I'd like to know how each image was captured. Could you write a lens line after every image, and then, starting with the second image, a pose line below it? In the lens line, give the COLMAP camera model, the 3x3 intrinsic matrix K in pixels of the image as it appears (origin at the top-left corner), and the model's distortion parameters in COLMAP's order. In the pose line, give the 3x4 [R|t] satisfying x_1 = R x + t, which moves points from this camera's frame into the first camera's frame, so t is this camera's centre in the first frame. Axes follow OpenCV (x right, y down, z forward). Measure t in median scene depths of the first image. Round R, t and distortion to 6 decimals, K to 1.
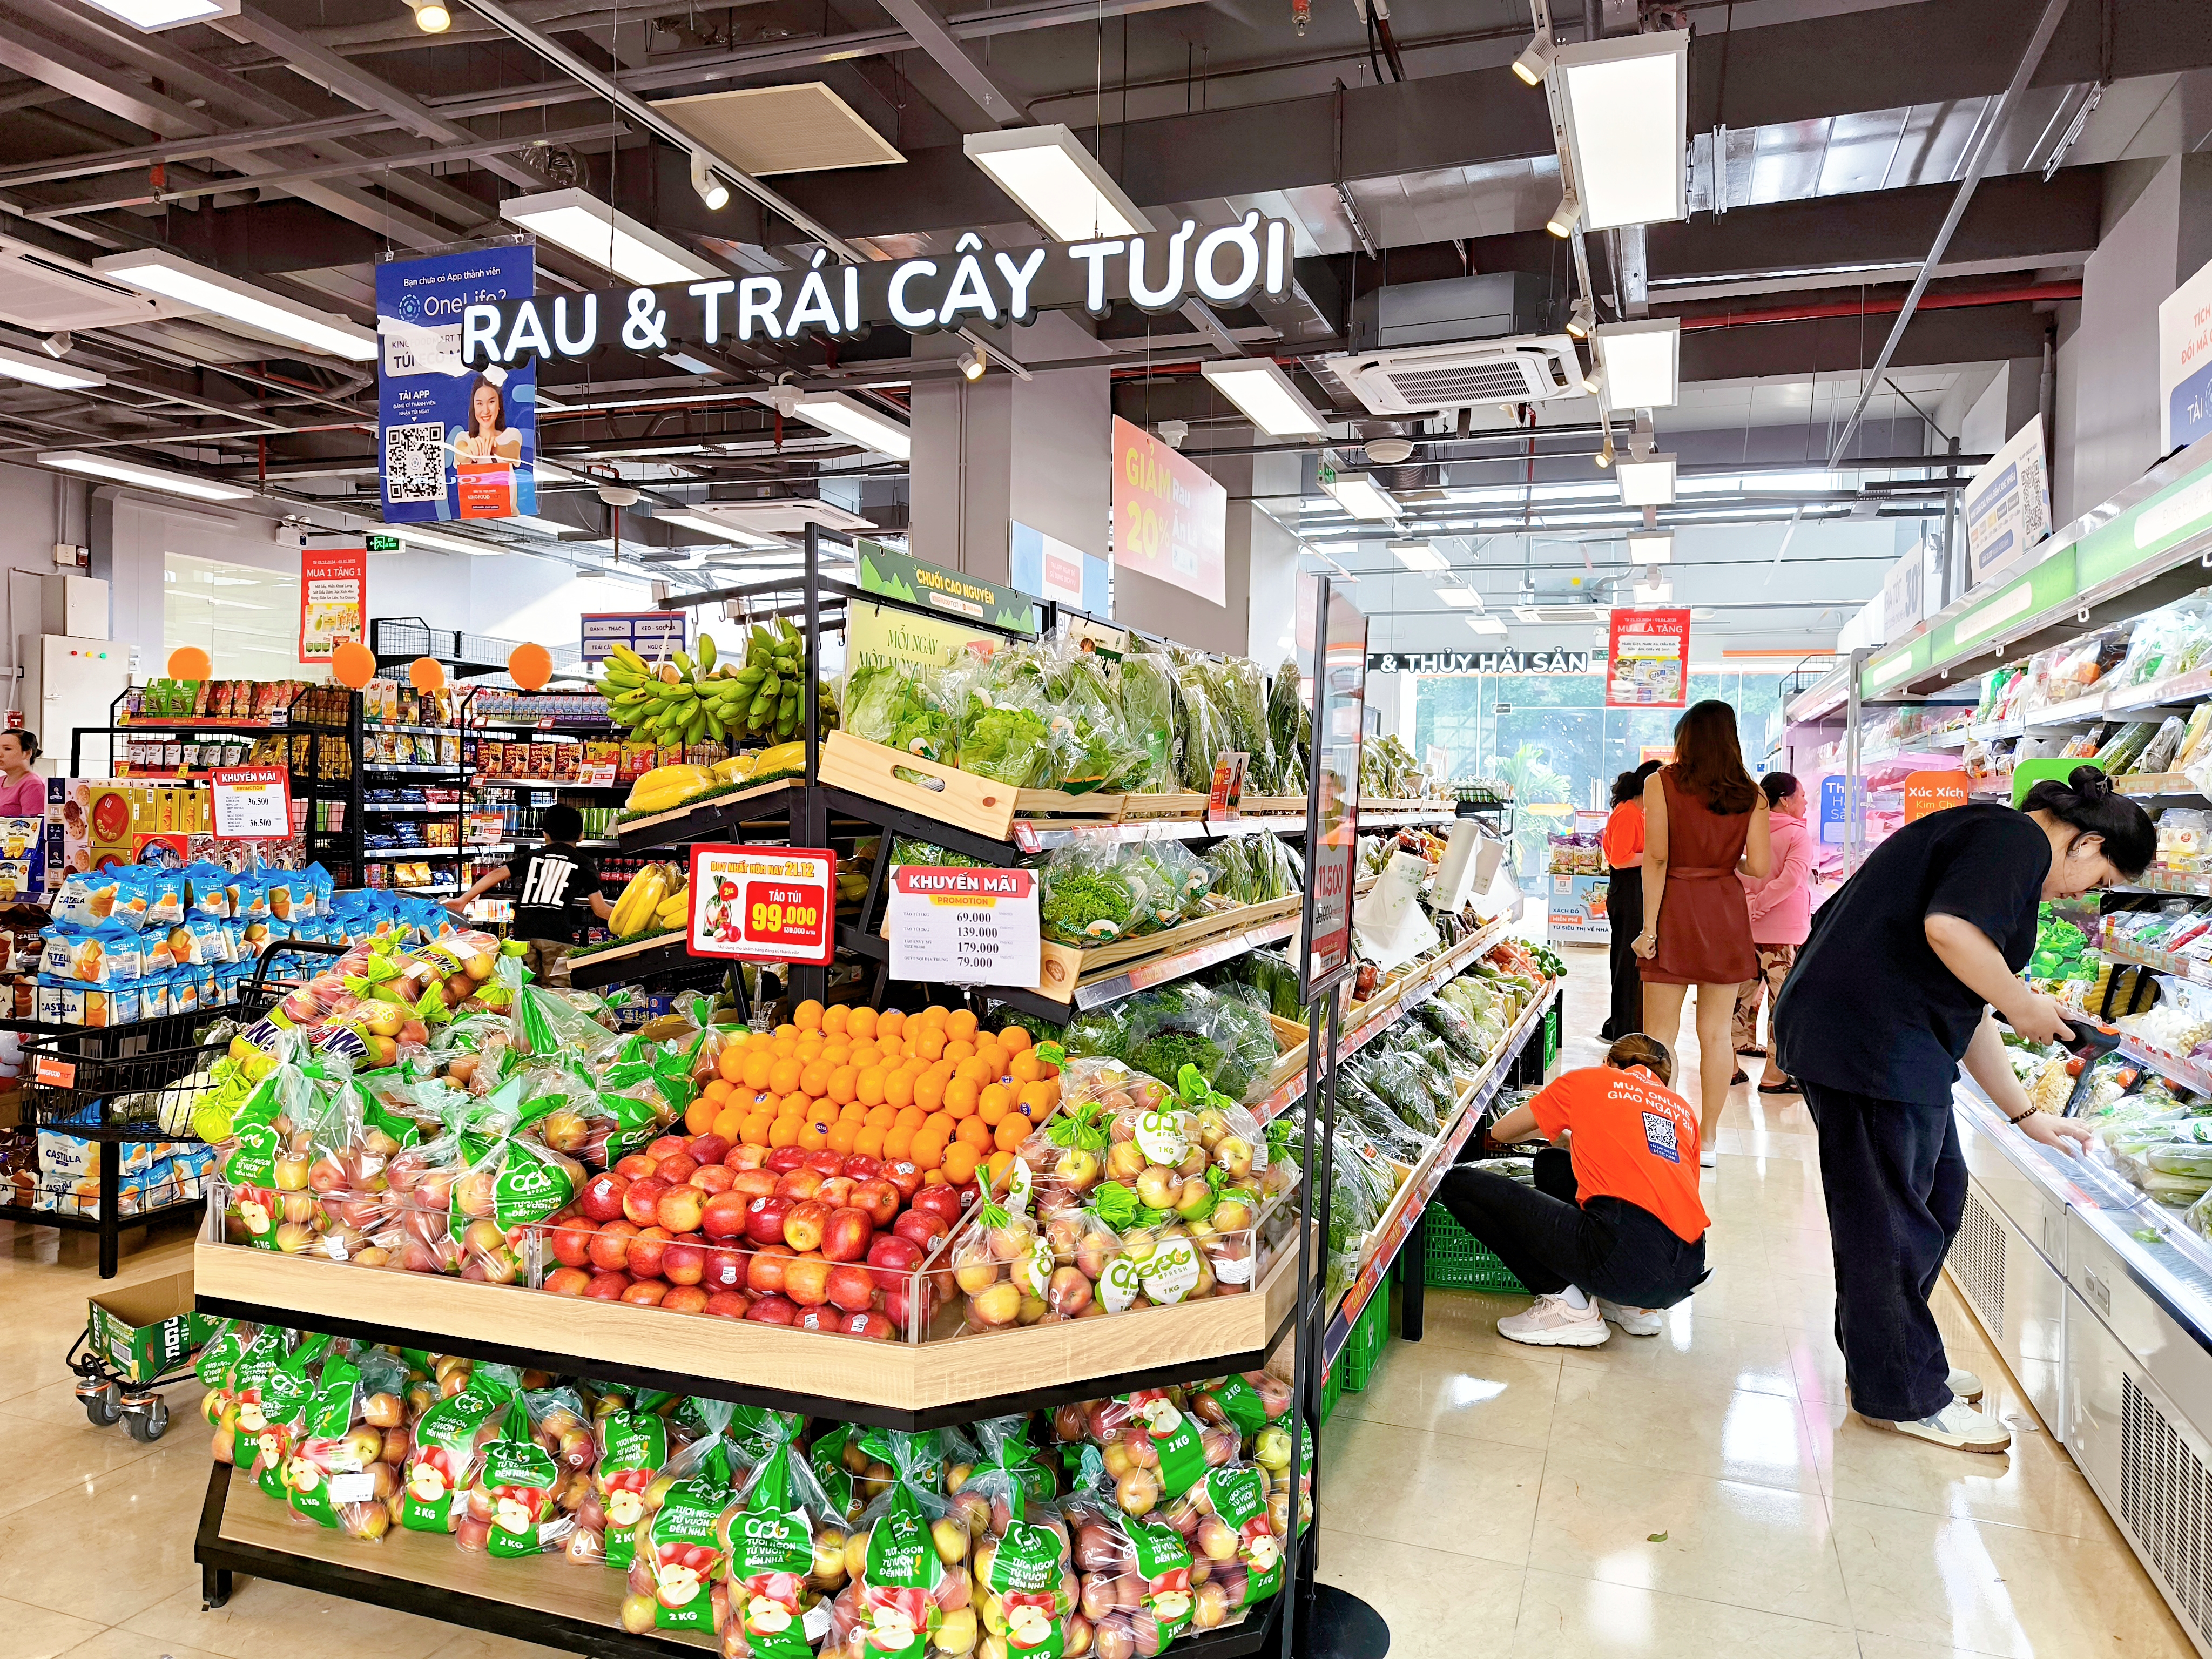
lens RADIAL K [[1542.0, 0, 1106.0], [0, 1542.0, 829.5], [0, 0, 1]] dist [0.062849, -0.058653]
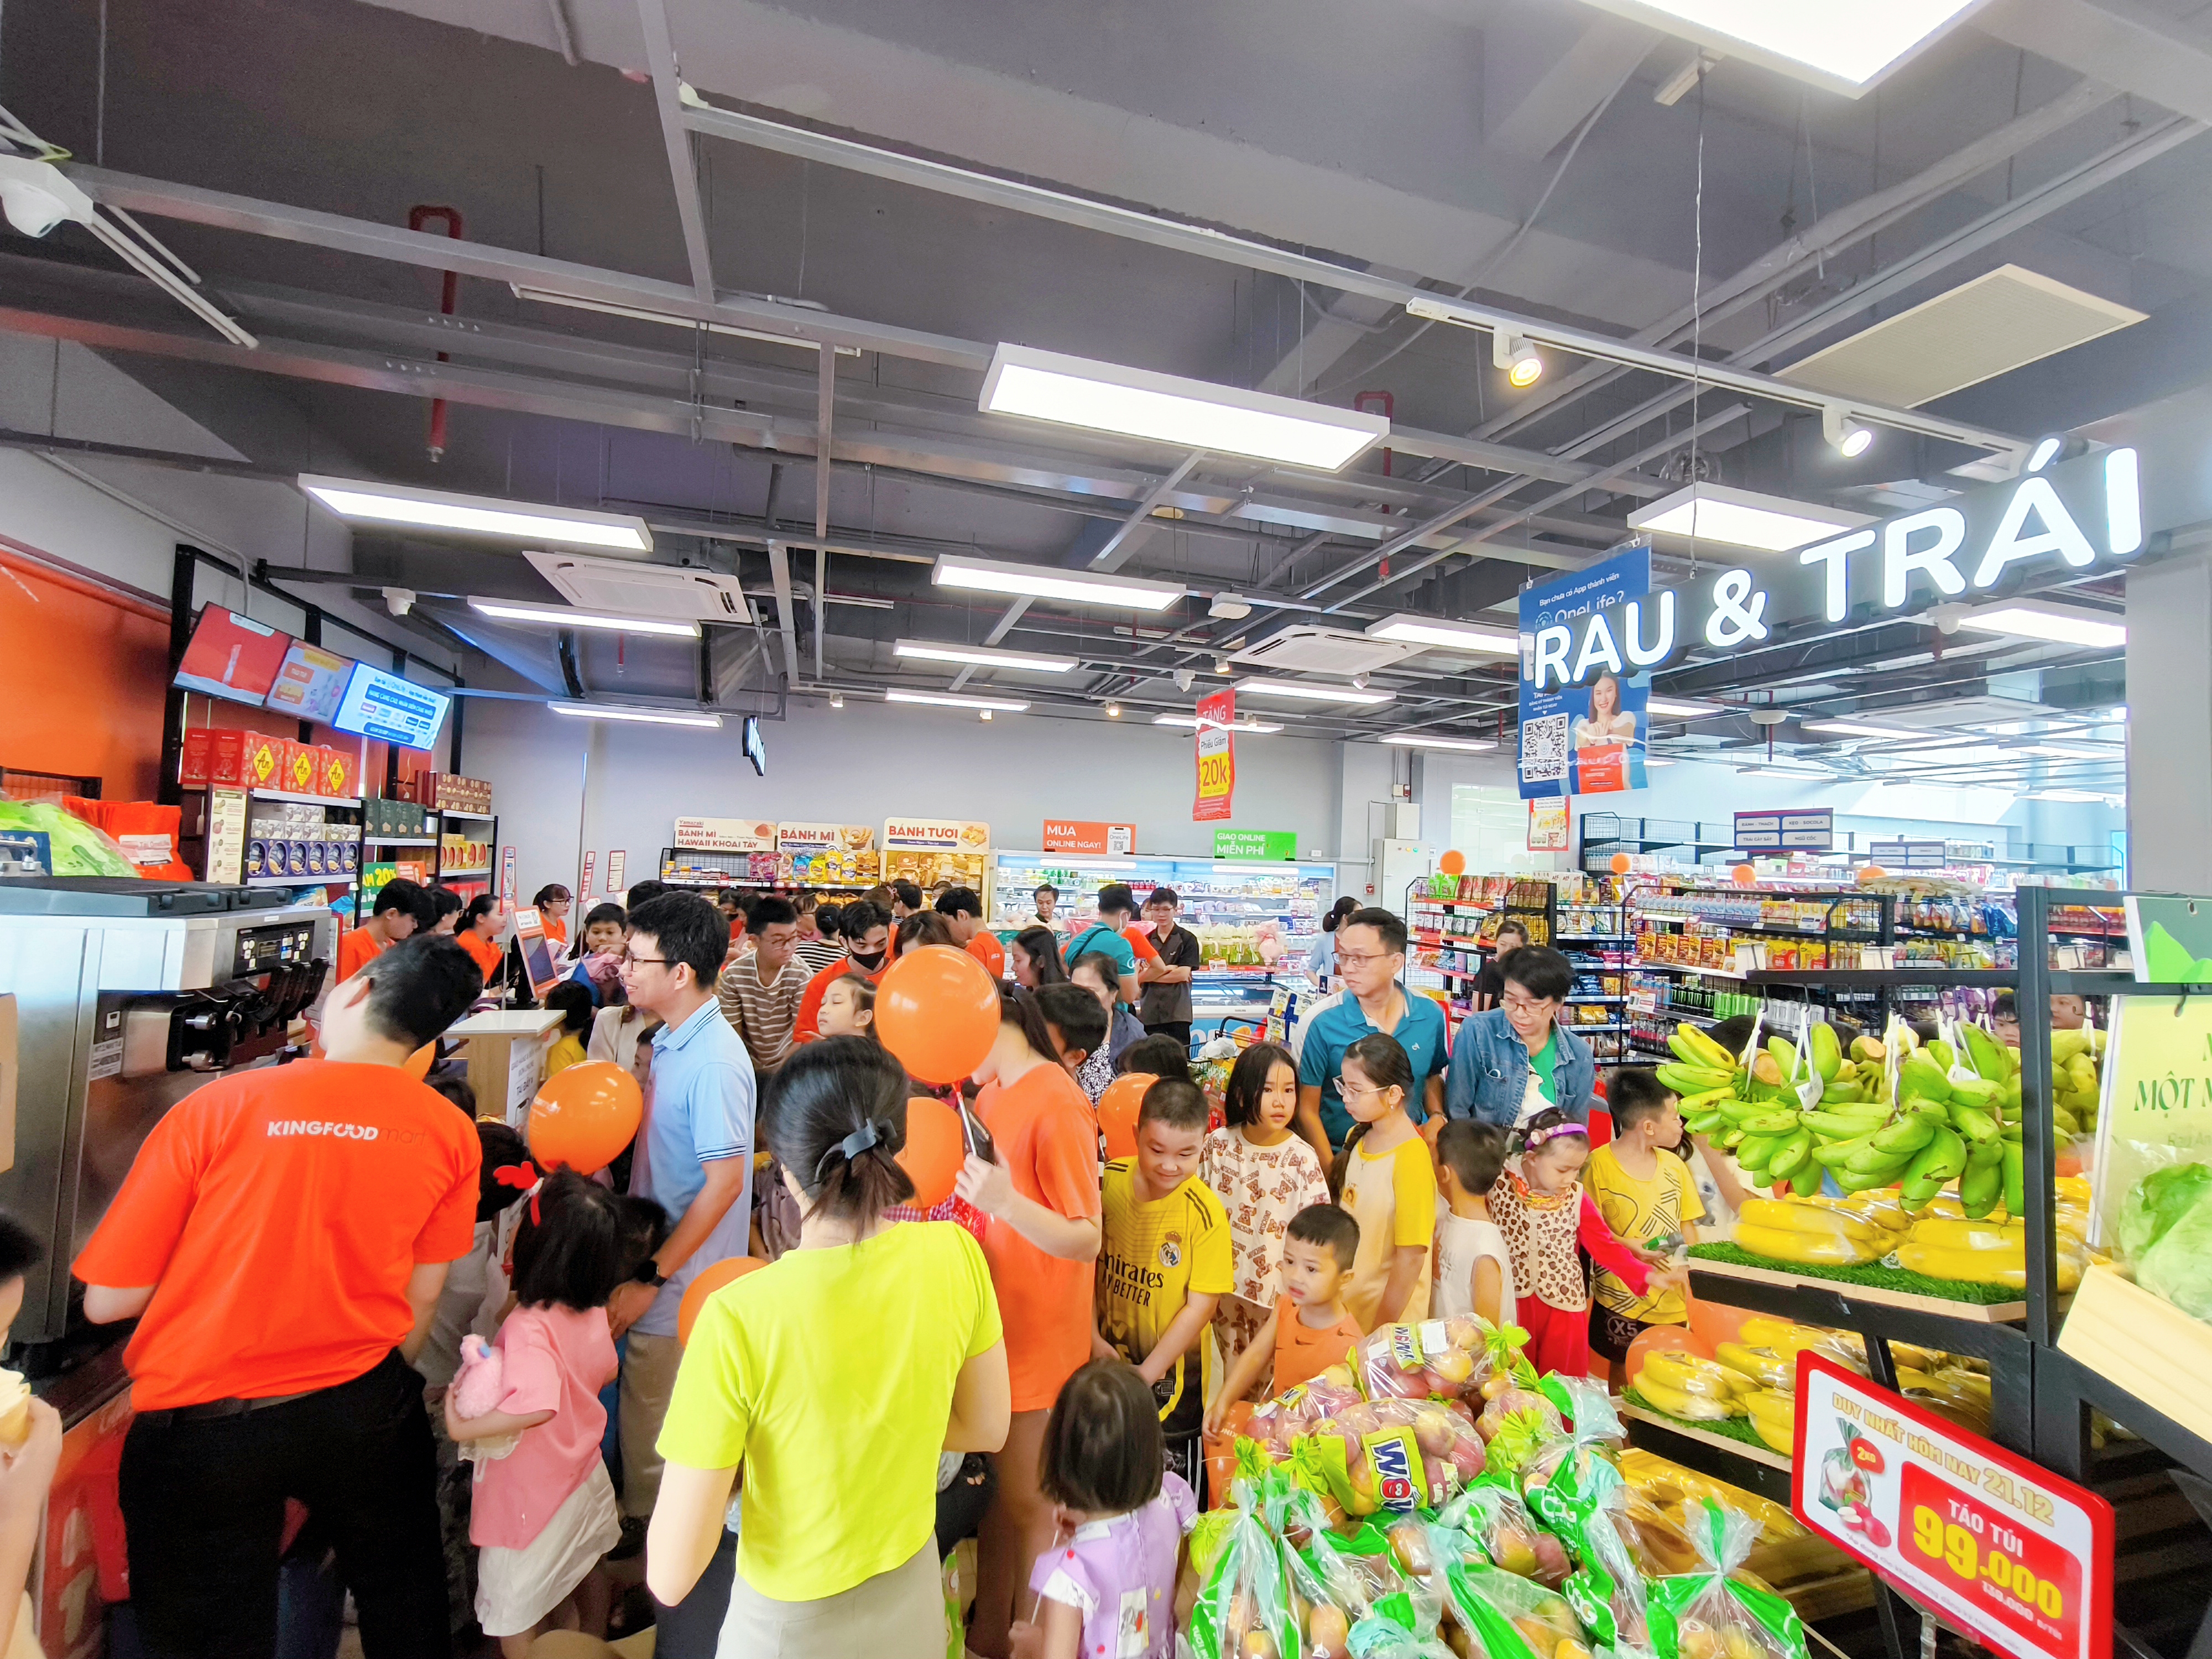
lens RADIAL K [[954.0, 0, 1108.1], [0, 954.0, 839.6], [0, 0, 1]] dist [-0.024922, 0.017083]
pose [[0.601127, -0.021785, -0.798857, -0.065690], [-0.040686, 0.997498, -0.057817, -0.105023], [0.798117, 0.067258, 0.598736, 0.288215]]
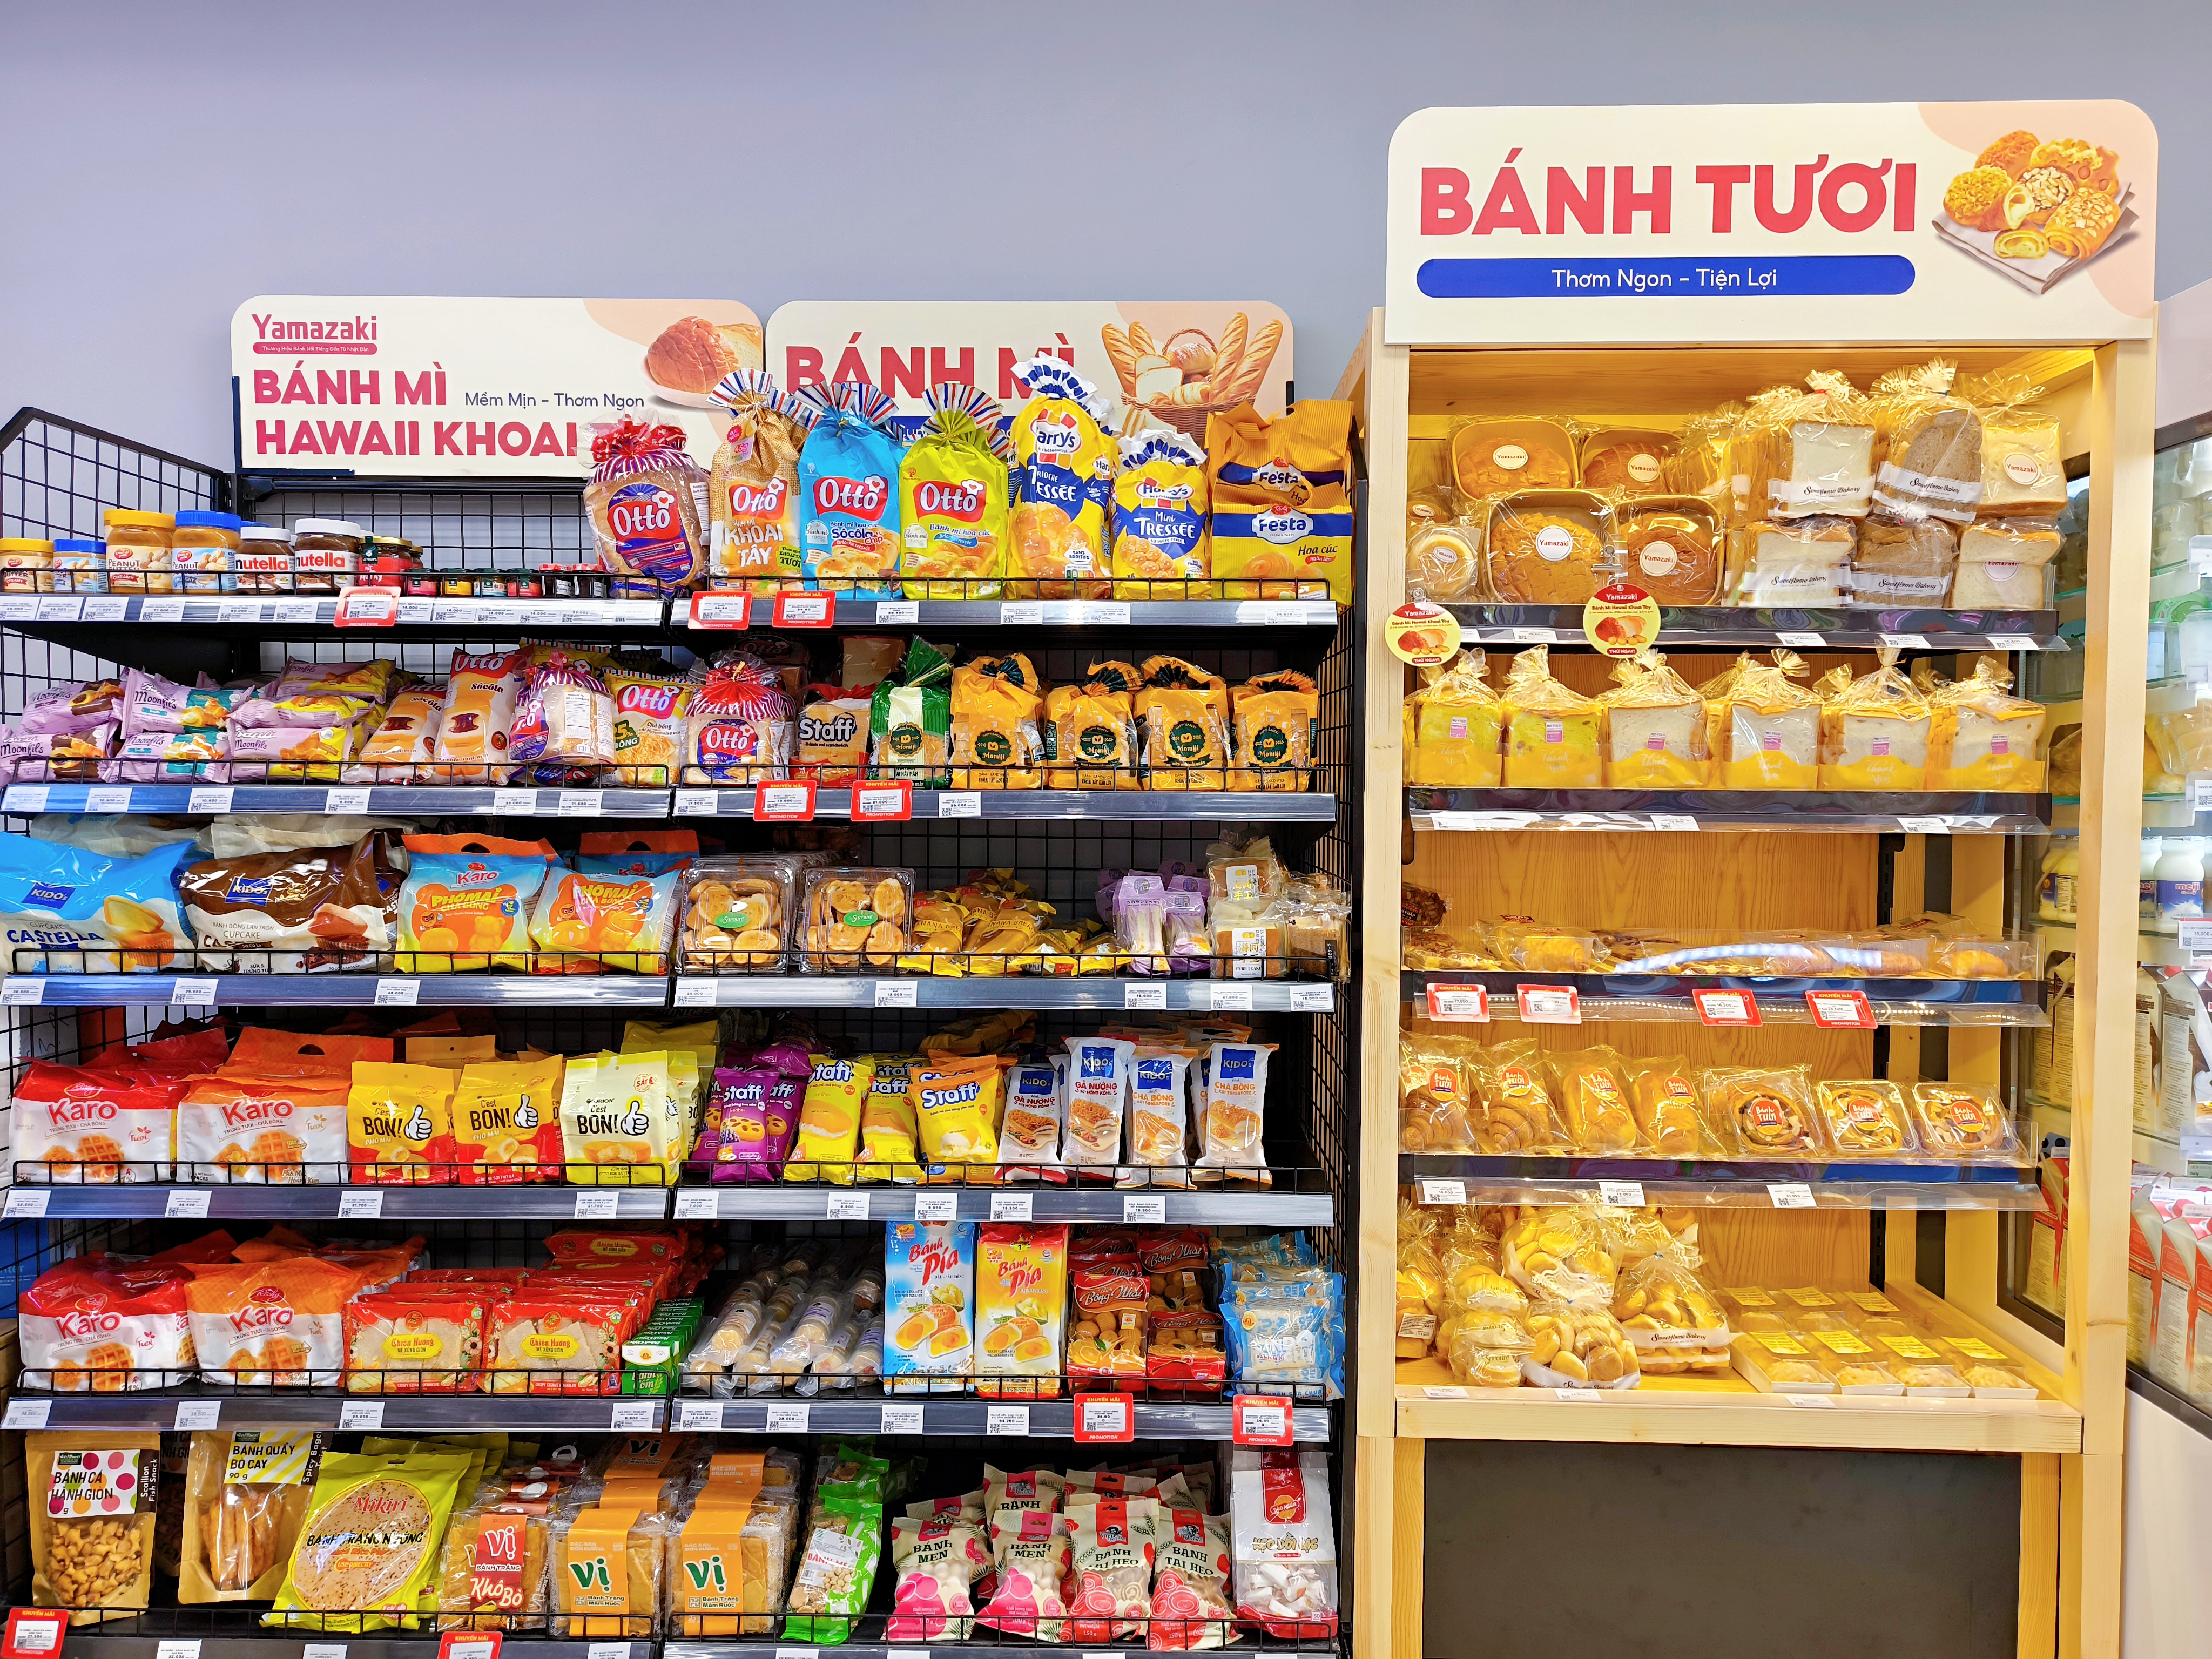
lens RADIAL K [[1542.0, 0, 1106.0], [0, 1542.0, 829.5], [0, 0, 1]] dist [0.062849, -0.058653]
pose [[0.329270, 0.010008, -0.944183, -0.695757], [-0.016461, 0.999853, 0.004857, -0.074901], [0.944092, 0.013943, 0.329386, 0.542039]]
